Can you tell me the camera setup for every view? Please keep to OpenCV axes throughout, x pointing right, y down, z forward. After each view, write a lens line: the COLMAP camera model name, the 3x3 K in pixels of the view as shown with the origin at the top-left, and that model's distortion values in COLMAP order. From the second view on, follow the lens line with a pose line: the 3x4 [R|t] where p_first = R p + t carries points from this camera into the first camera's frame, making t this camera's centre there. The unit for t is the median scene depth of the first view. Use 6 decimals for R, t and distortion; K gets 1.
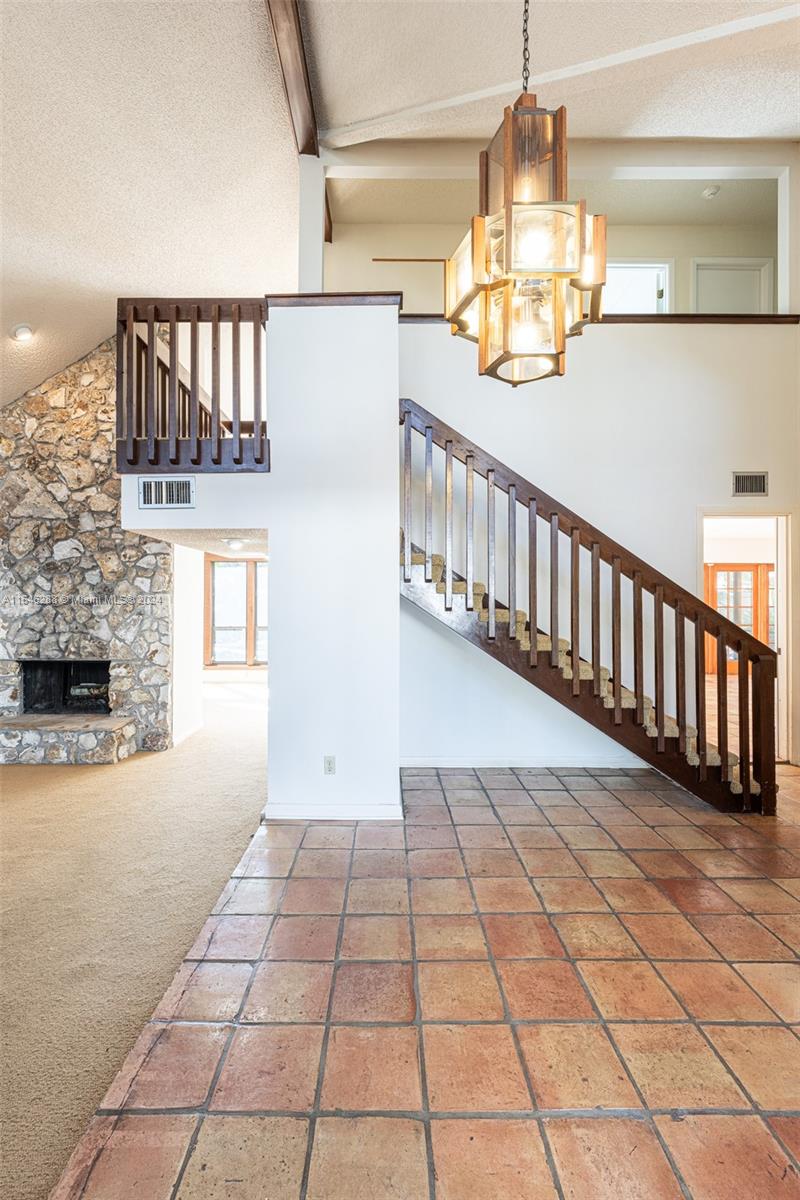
lens RADIAL K [[522.4, 0, 391.2], [0, 522.4, 599.3], [0, 0, 1]] dist [-0.001607, -0.000144]
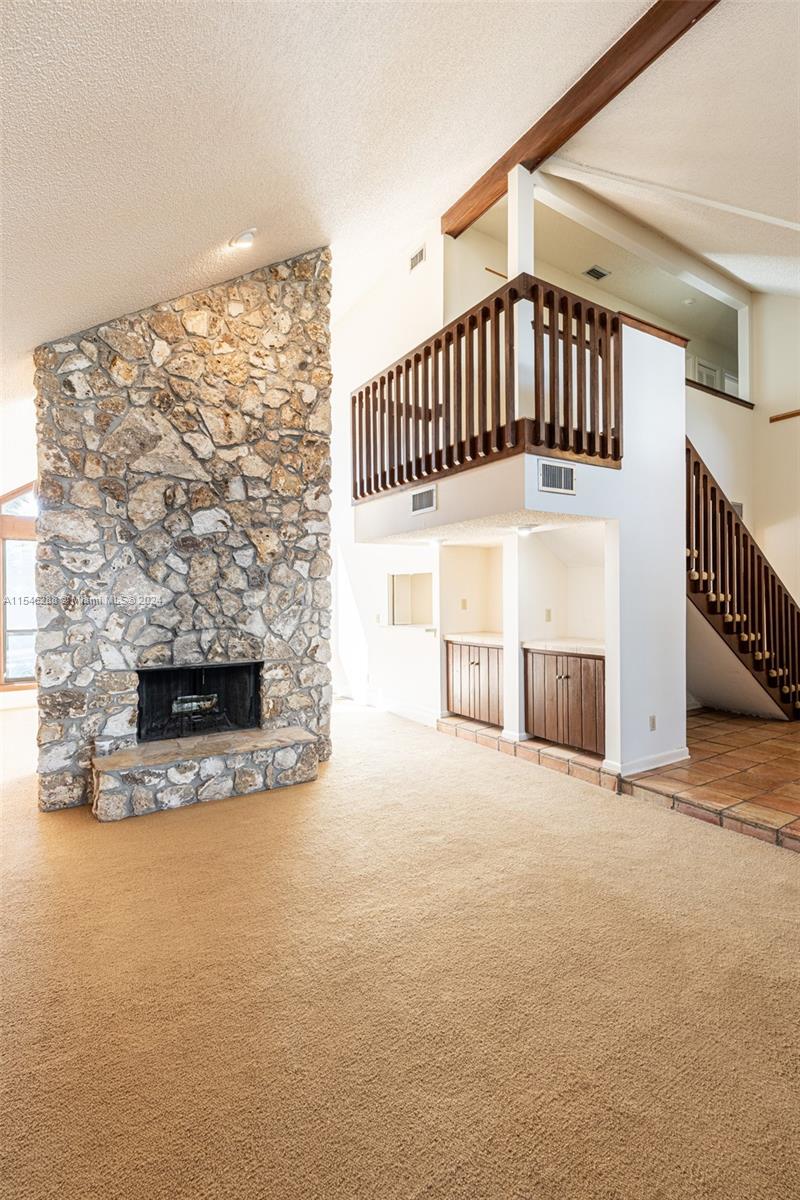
lens RADIAL K [[537.1, 0, 398.5], [0, 537.1, 599.2], [0, 0, 1]] dist [-0.001424, 0.000367]
pose [[0.846476, -0.007838, 0.532369, -0.814675], [0.006167, 0.999969, 0.004916, 0.017629], [-0.532391, -0.000878, 0.846498, 0.178080]]
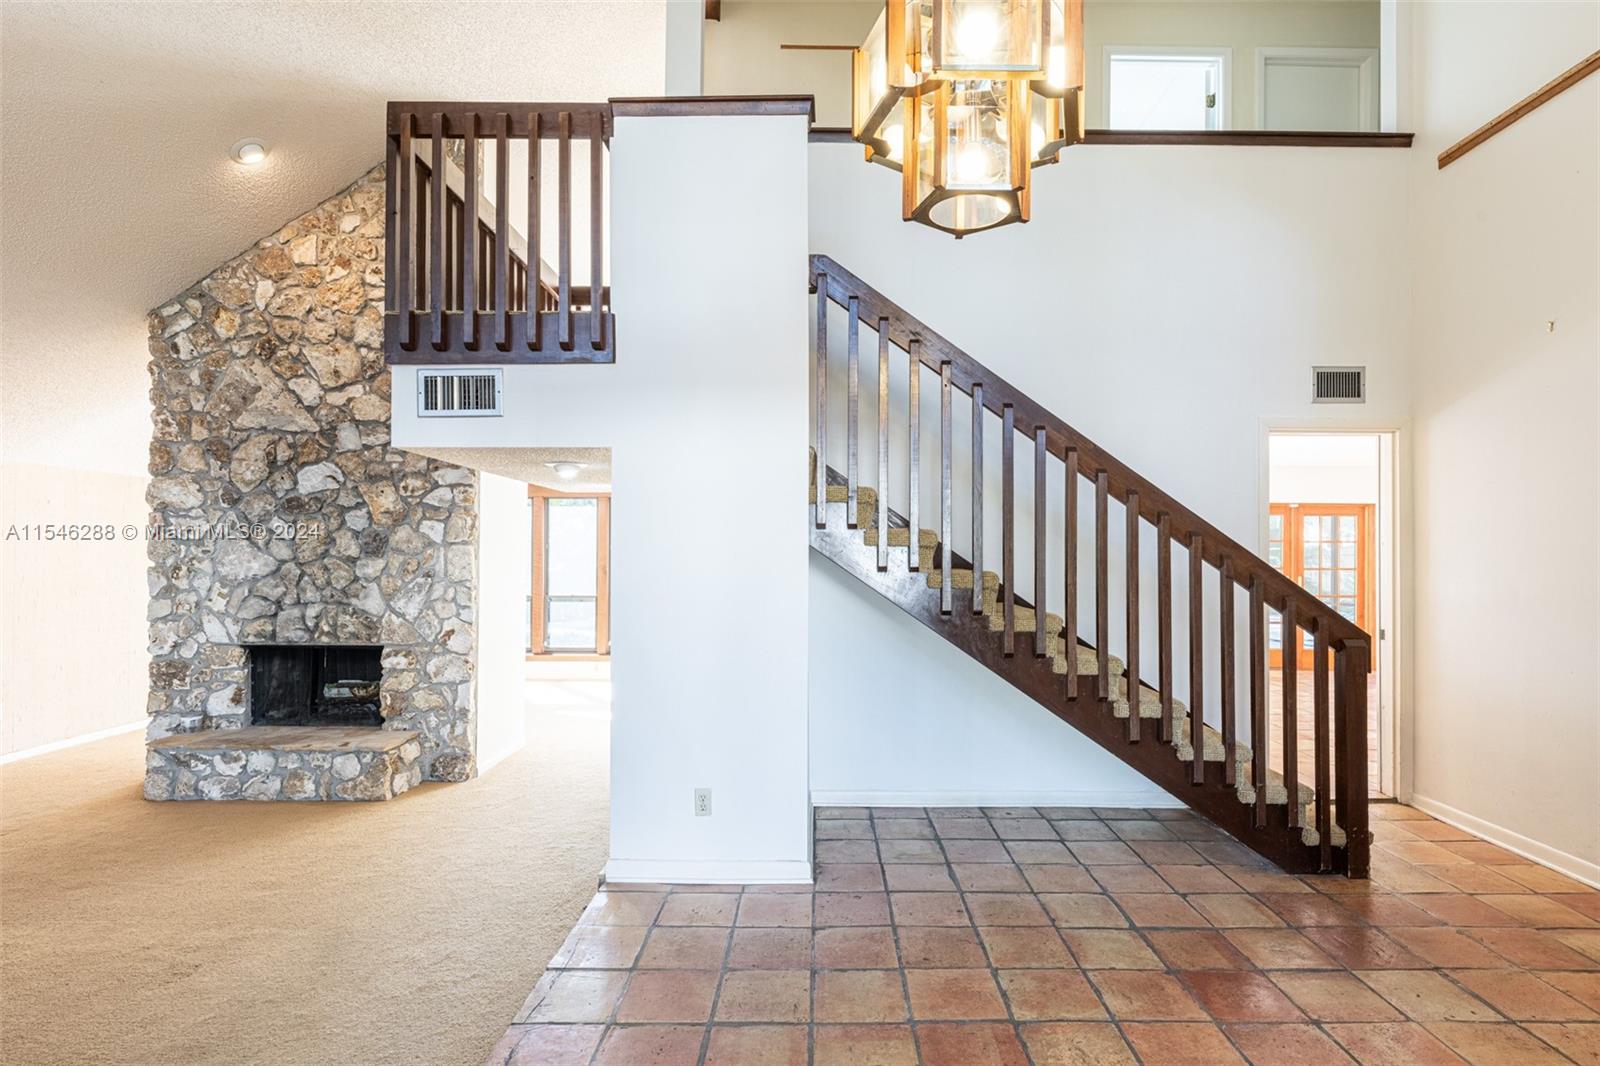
lens RADIAL K [[787.8, 0, 830.2], [0, 787.8, 553.9], [0, 0, 1]] dist [-0.001522, 0.000163]
pose [[0.999970, 0.003571, 0.006887, 0.023989], [-0.003550, 0.999989, -0.003065, 0.001822], [-0.006898, 0.003041, 0.999972, -0.006086]]
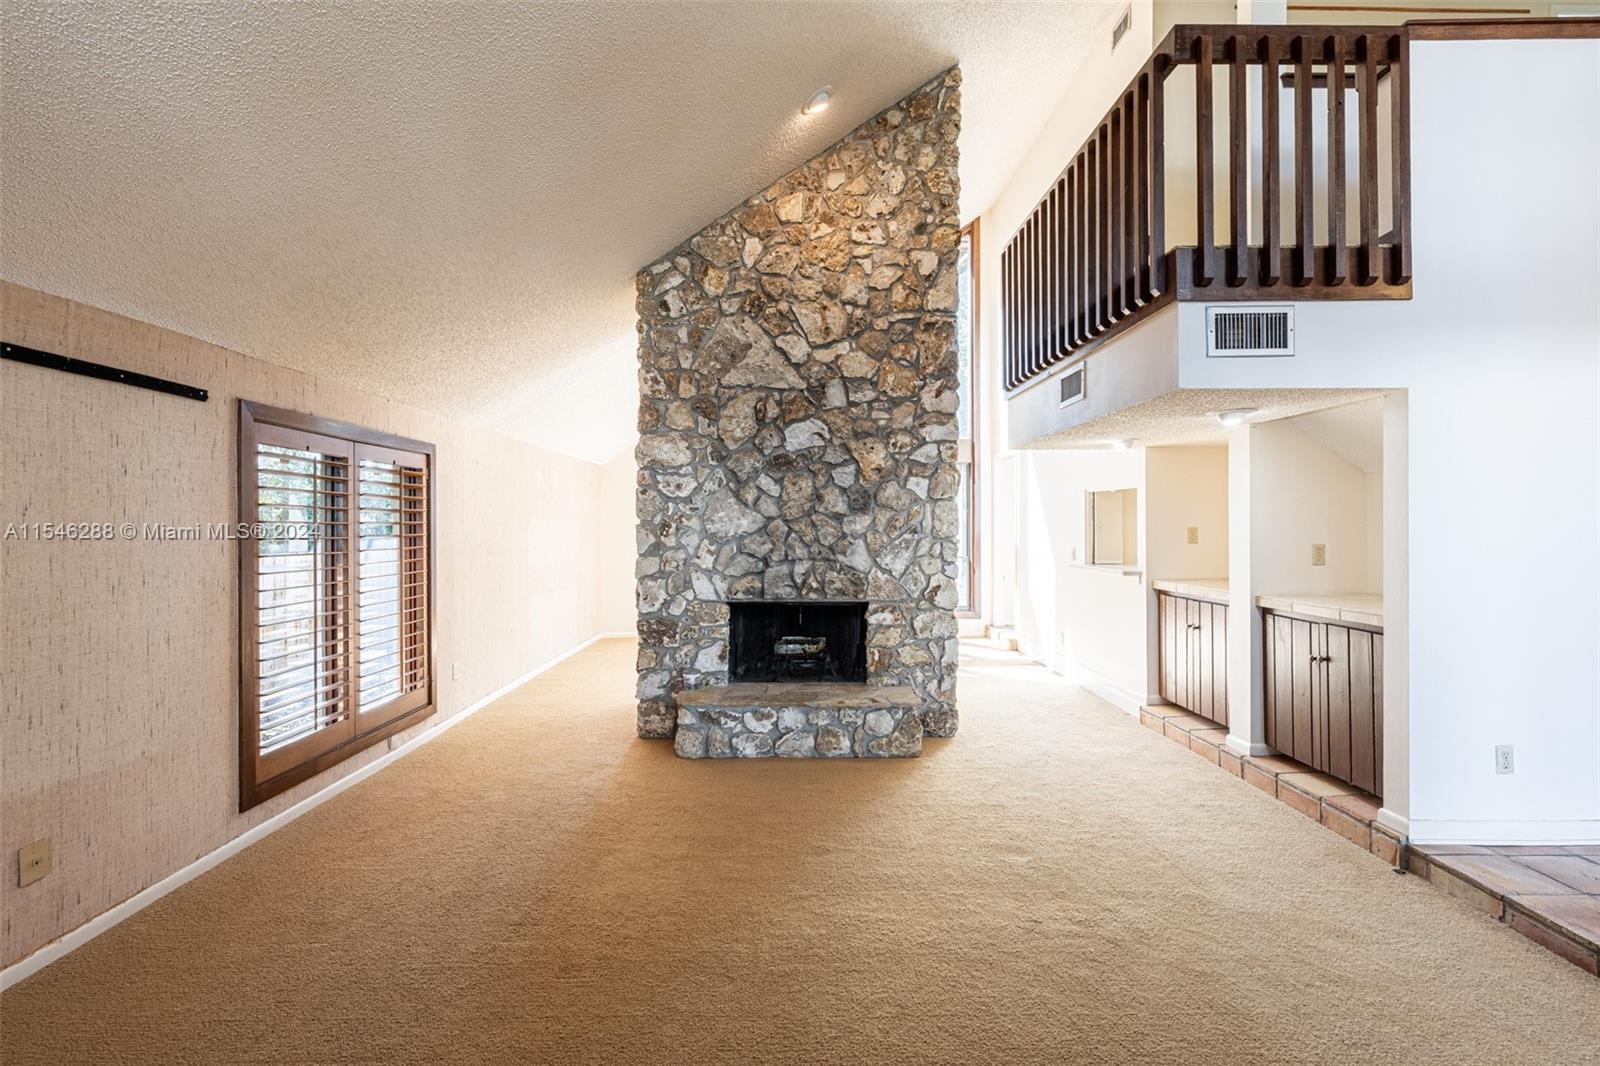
lens RADIAL K [[716.1, 0, 801.0], [0, 716.1, 523.5], [0, 0, 1]] dist [-0.001424, 0.000367]
pose [[0.999961, -0.001858, 0.008684, -0.638373], [0.001881, 0.999995, -0.002600, 0.019927], [-0.008679, 0.002616, 0.999959, 0.087293]]
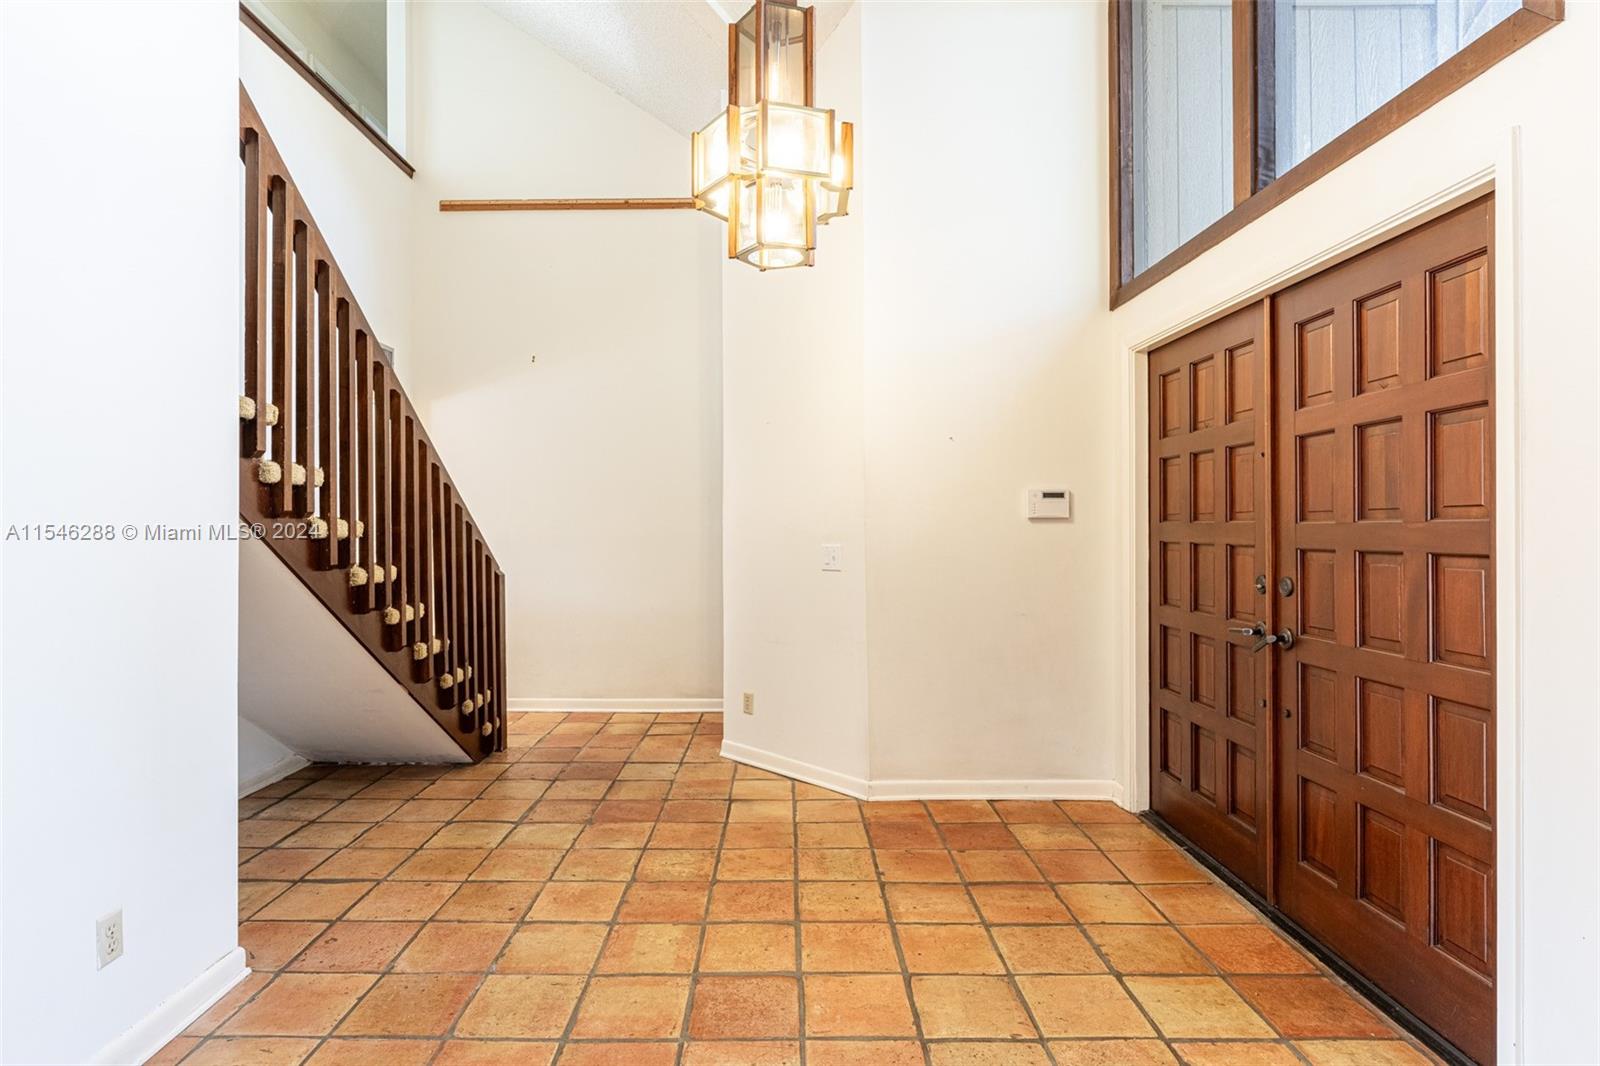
lens RADIAL K [[825.5, 0, 774.1], [0, 825.5, 522.2], [0, 0, 1]] dist [0.001941, 0.001504]
pose [[0.012762, 0.000157, 0.999919, -0.447226], [0.001409, 0.999999, -0.000175, 0.018334], [-0.999918, 0.001411, 0.012762, 0.342878]]
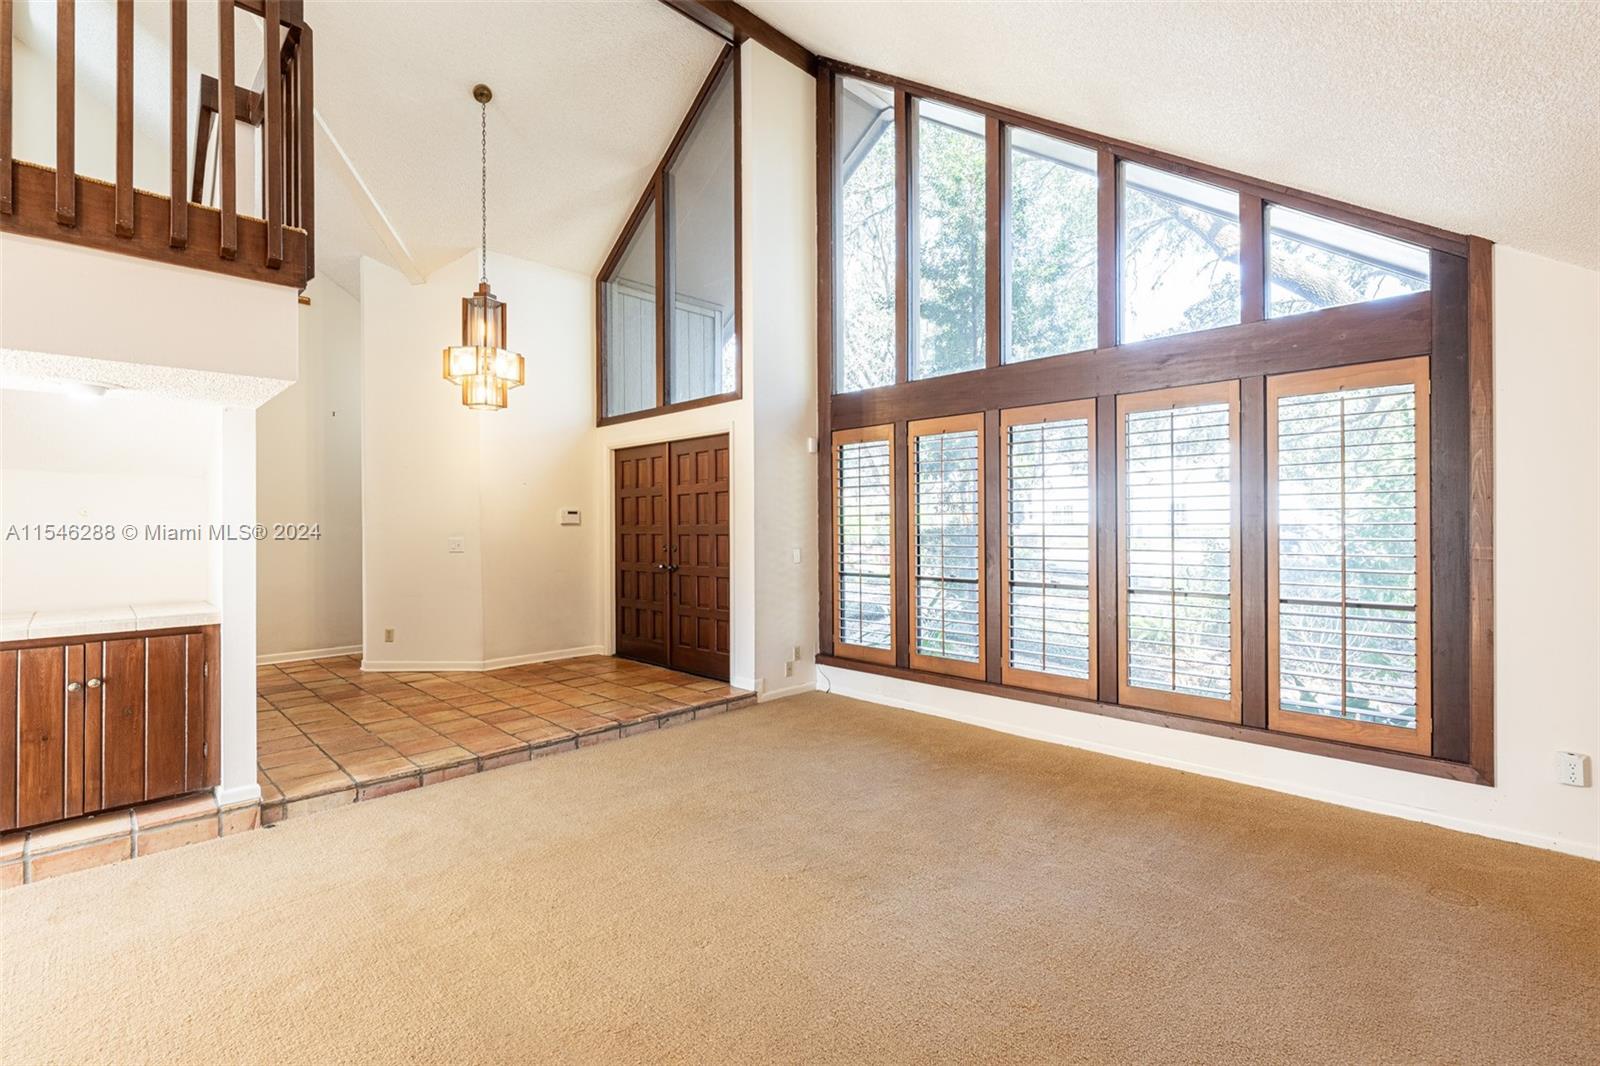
lens RADIAL K [[716.1, 0, 801.0], [0, 716.1, 523.5], [0, 0, 1]] dist [-0.001424, 0.000367]
pose [[-0.708109, 0.002542, 0.706098, -0.967832], [0.002216, 0.999997, -0.001378, 0.017676], [-0.706100, 0.000589, -0.708112, 0.759748]]
